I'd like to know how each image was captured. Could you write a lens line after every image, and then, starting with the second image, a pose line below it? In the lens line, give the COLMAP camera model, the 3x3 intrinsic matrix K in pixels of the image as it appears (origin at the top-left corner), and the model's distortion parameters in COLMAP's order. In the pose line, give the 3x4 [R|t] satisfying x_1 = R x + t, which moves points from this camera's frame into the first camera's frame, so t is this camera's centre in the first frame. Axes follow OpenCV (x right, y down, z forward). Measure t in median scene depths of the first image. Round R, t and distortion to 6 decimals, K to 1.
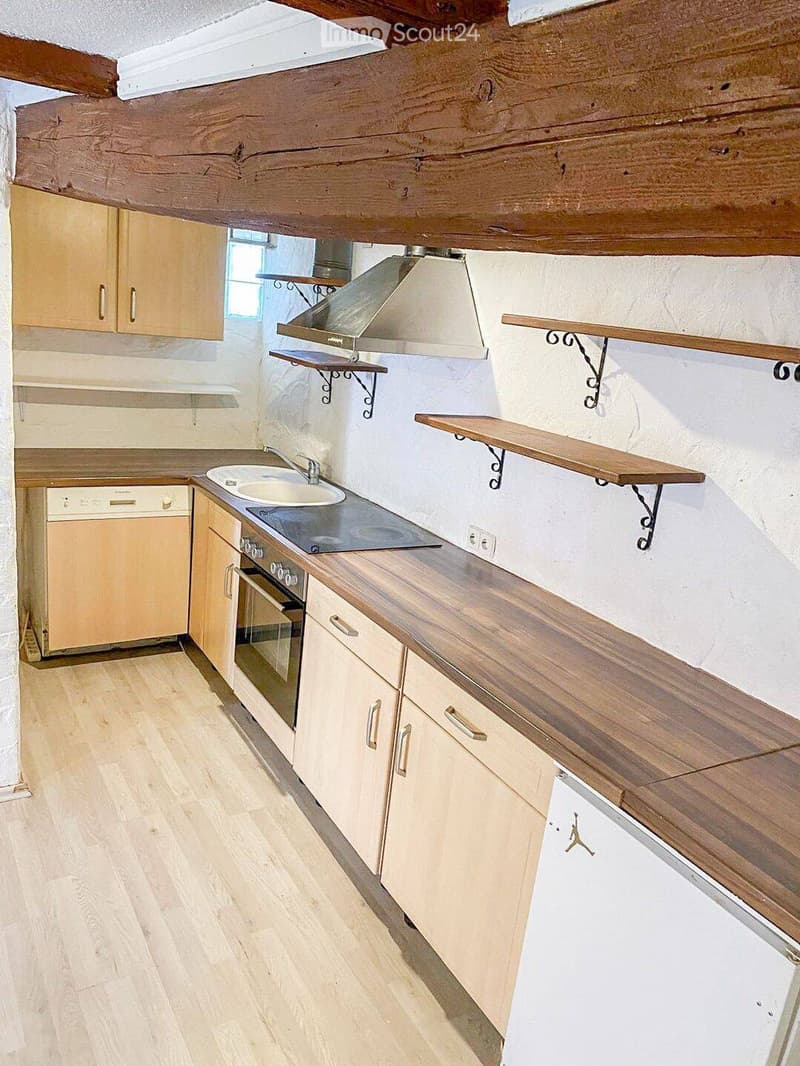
lens RADIAL K [[817.5, 0, 400.0], [0, 817.5, 533.0], [0, 0, 1]] dist [0.039909, -0.078498]
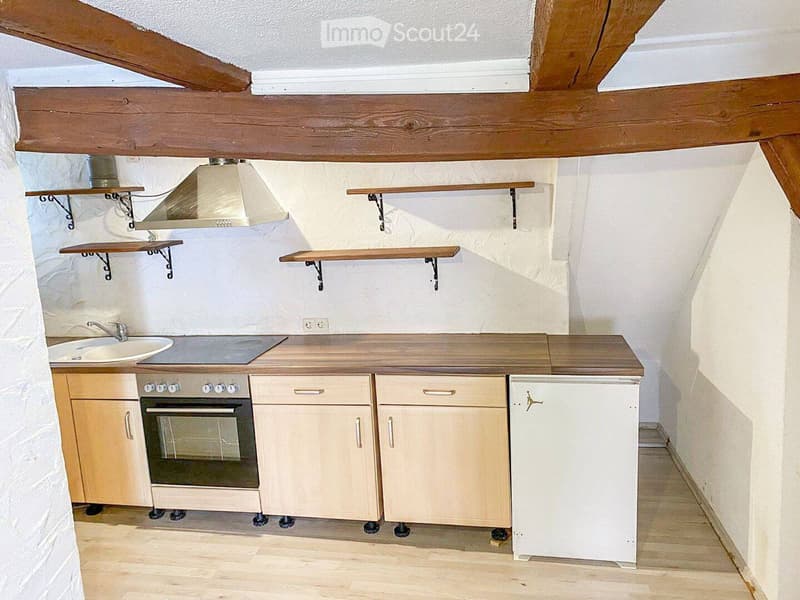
lens RADIAL K [[613.5, 0, 403.8], [0, 613.5, 280.7], [0, 0, 1]] dist [0.039909, -0.078498]
pose [[0.648863, -0.251746, 0.718053, -0.666046], [0.311679, 0.948818, 0.051004, -0.083658], [-0.694141, 0.190708, 0.694117, -0.004316]]
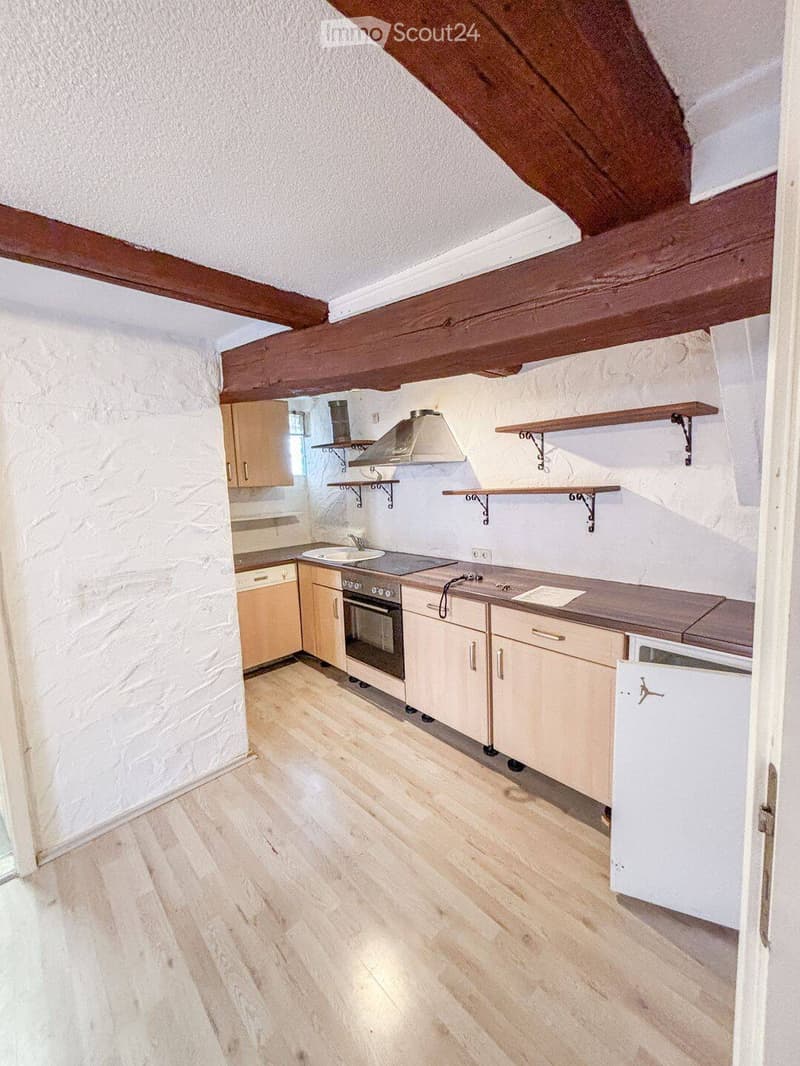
lens RADIAL K [[435.9, 0, 399.8], [0, 435.9, 530.2], [0, 0, 1]] dist [0.003242, 0.000253]
pose [[0.969672, -0.164526, 0.180741, -0.256976], [0.189509, 0.973115, -0.130896, 0.050868], [-0.154346, 0.161178, 0.974782, 0.051521]]
